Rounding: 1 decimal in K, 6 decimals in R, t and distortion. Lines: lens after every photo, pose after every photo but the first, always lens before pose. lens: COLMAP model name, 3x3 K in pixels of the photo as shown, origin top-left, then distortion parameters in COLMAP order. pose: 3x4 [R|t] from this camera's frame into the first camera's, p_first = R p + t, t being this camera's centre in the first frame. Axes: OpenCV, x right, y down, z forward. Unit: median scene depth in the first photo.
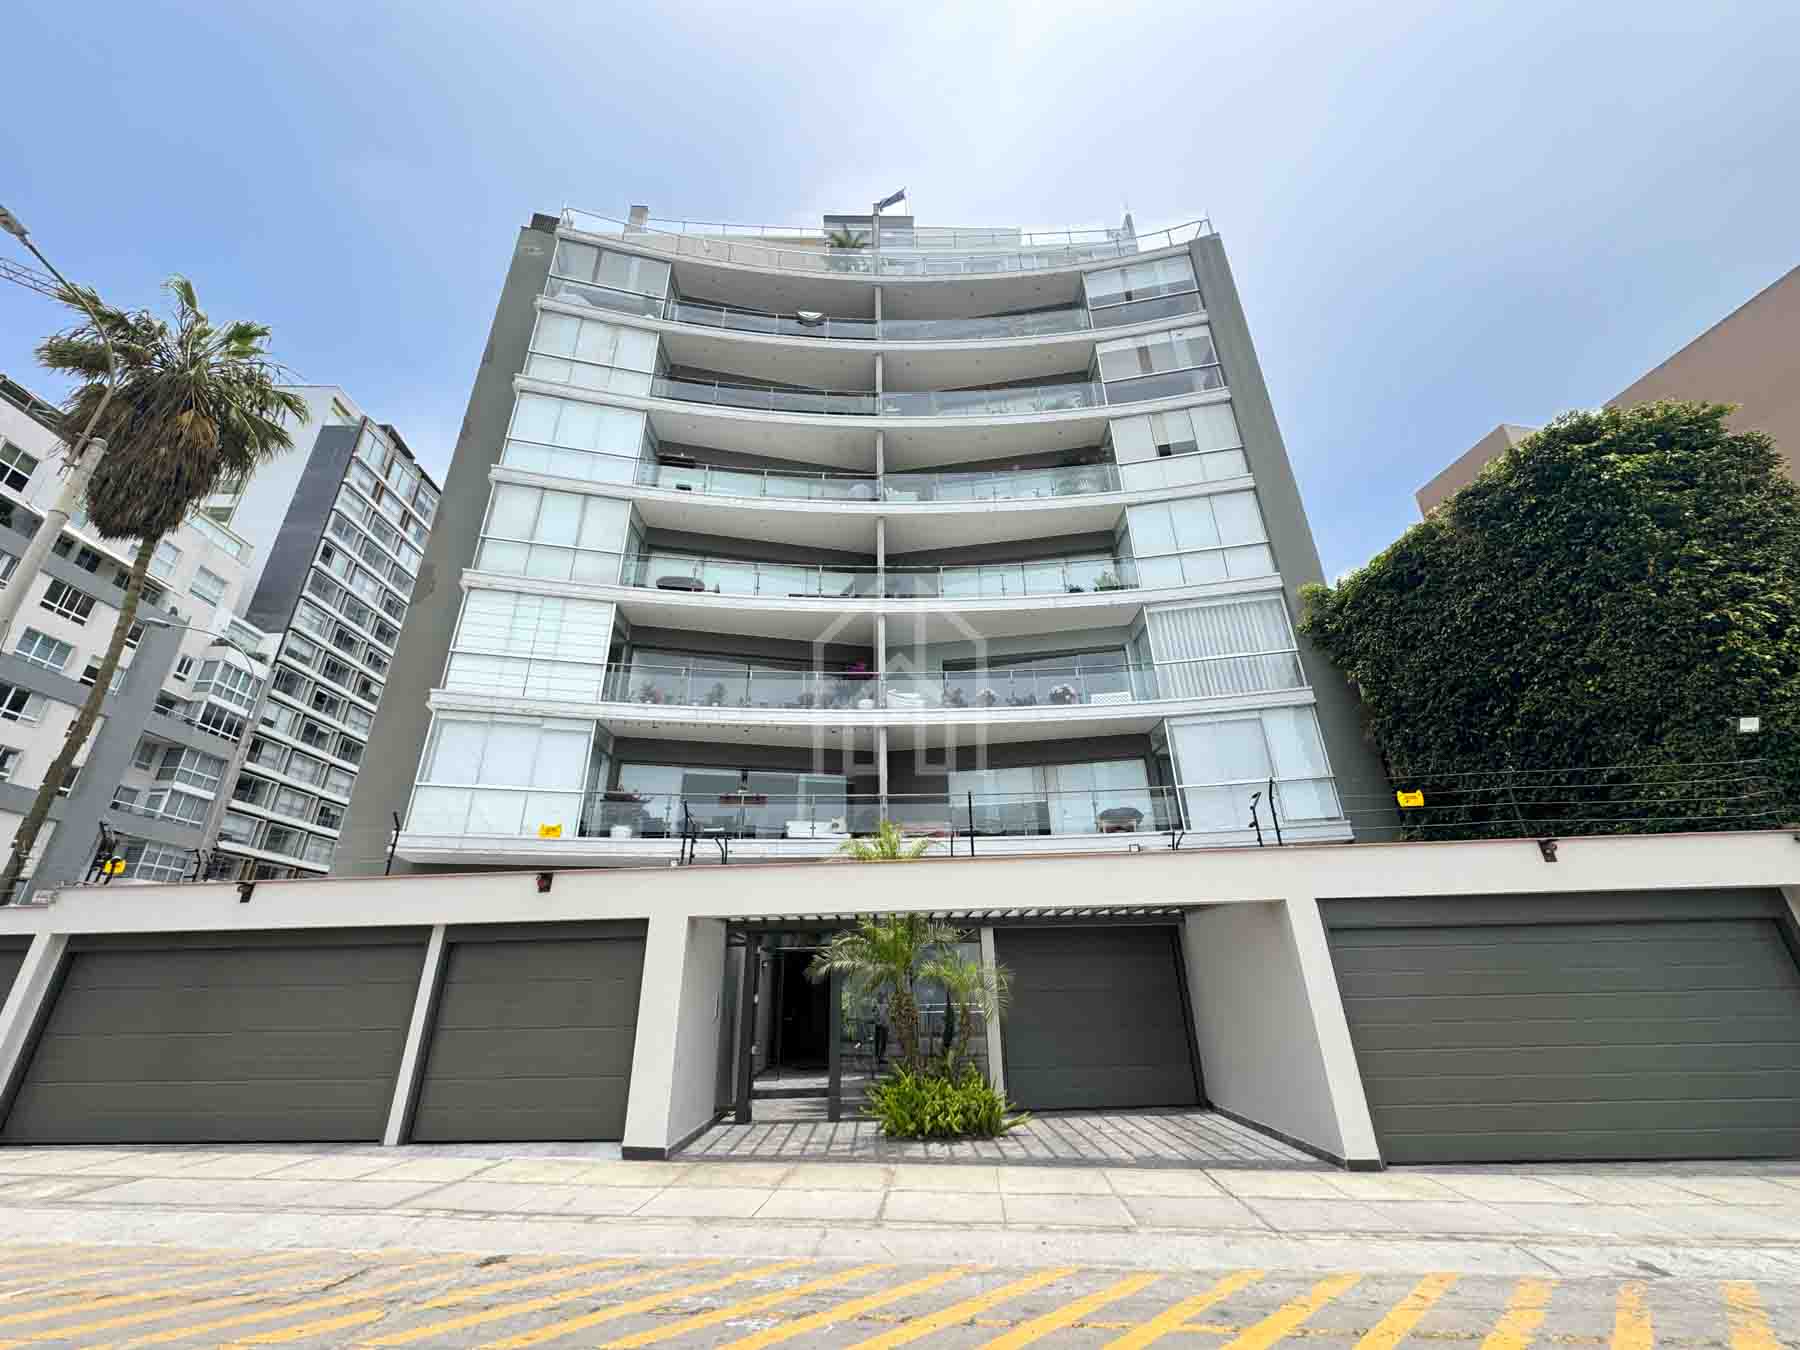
lens RADIAL K [[719.7, 0, 900.0], [0, 719.7, 675.0], [0, 0, 1]] dist [-0.017802, 0.000097]
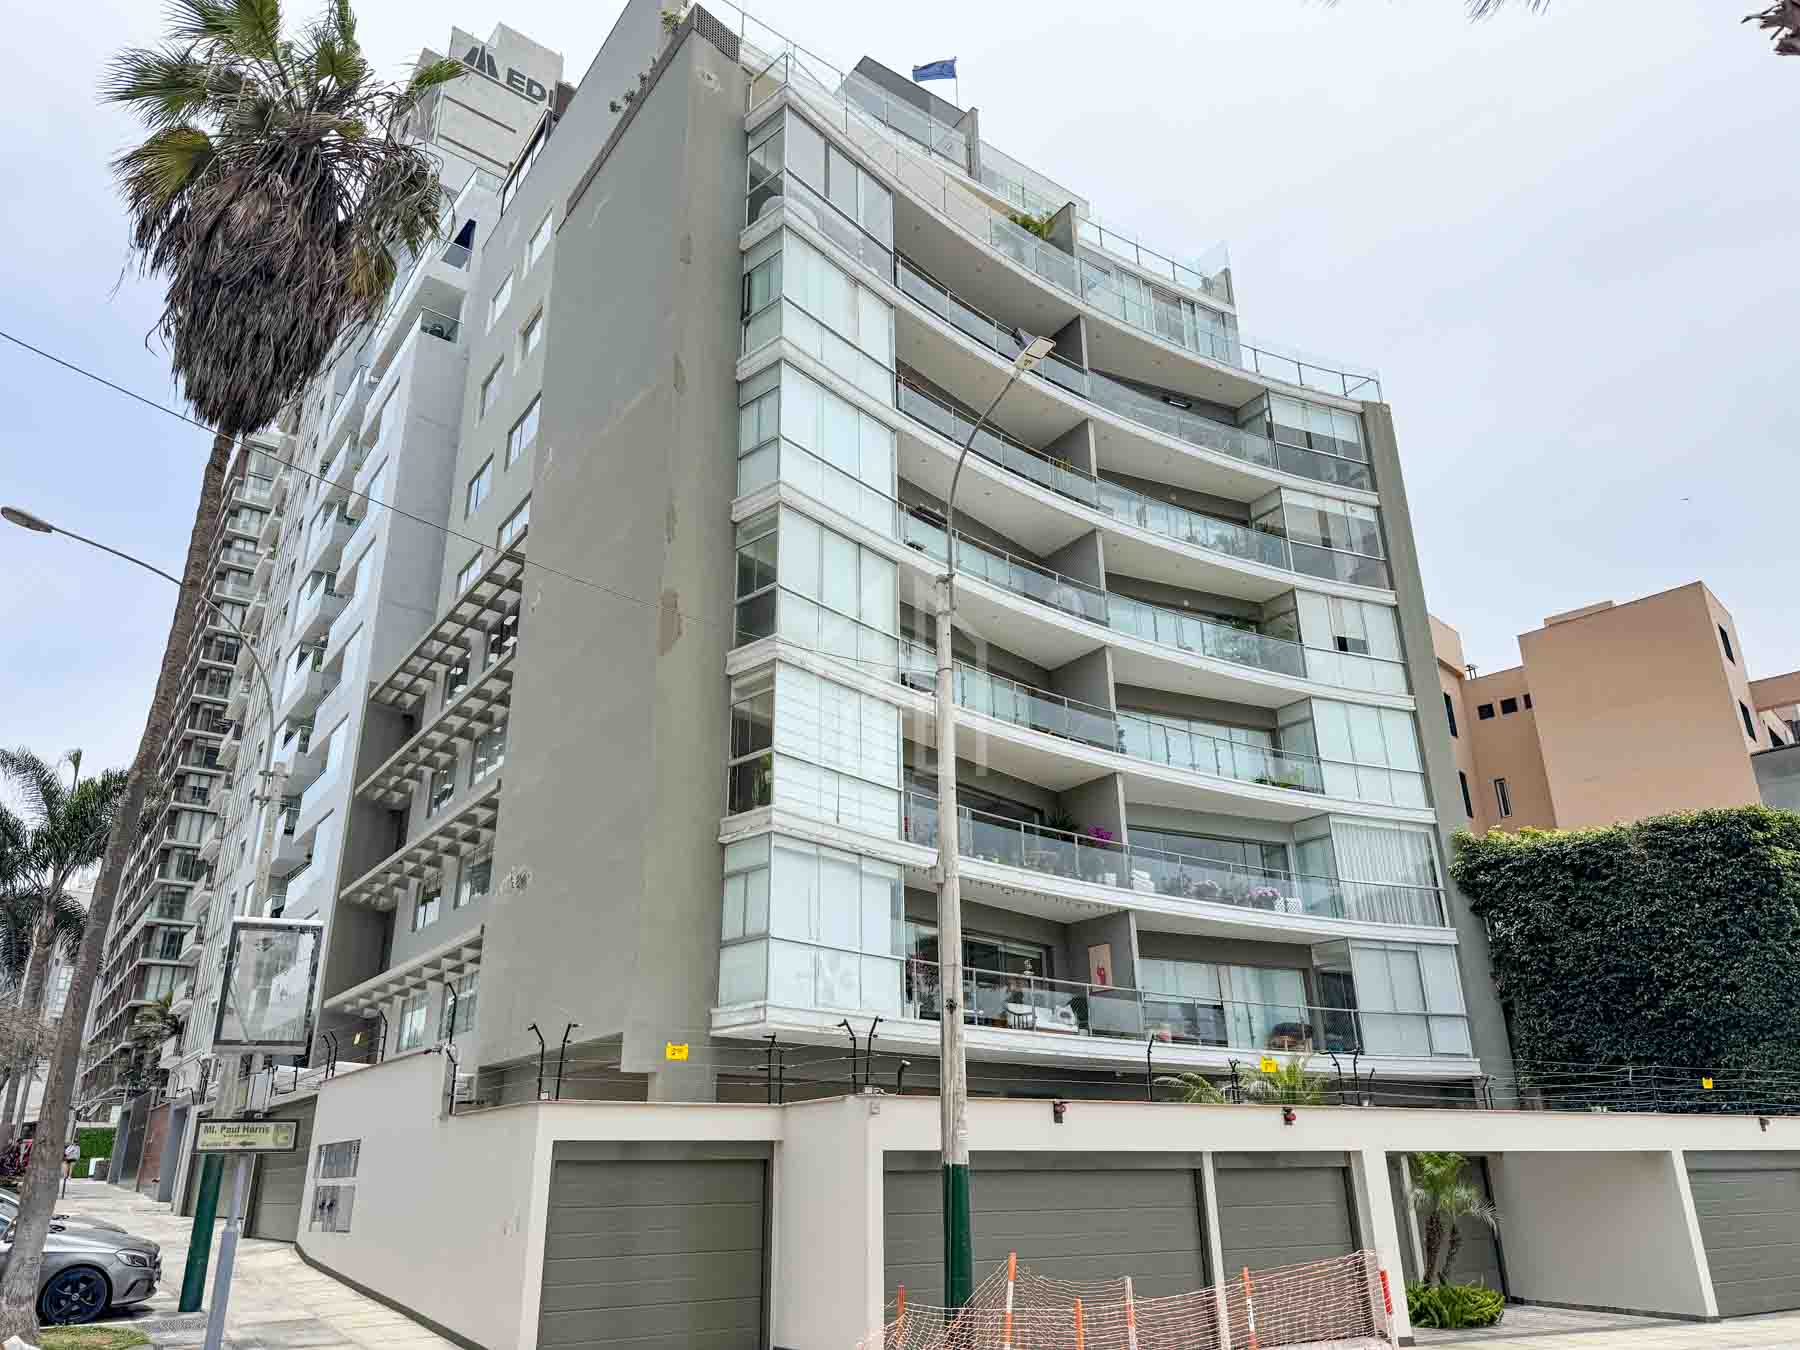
lens RADIAL K [[1266.1, 0, 900.0], [0, 1266.1, 675.0], [0, 0, 1]] dist [-0.004397, -0.004854]
pose [[0.825751, 0.218224, 0.520110, -1.186985], [-0.230784, 0.972121, -0.041472, -0.082314], [-0.514659, -0.085788, 0.853092, -0.161172]]
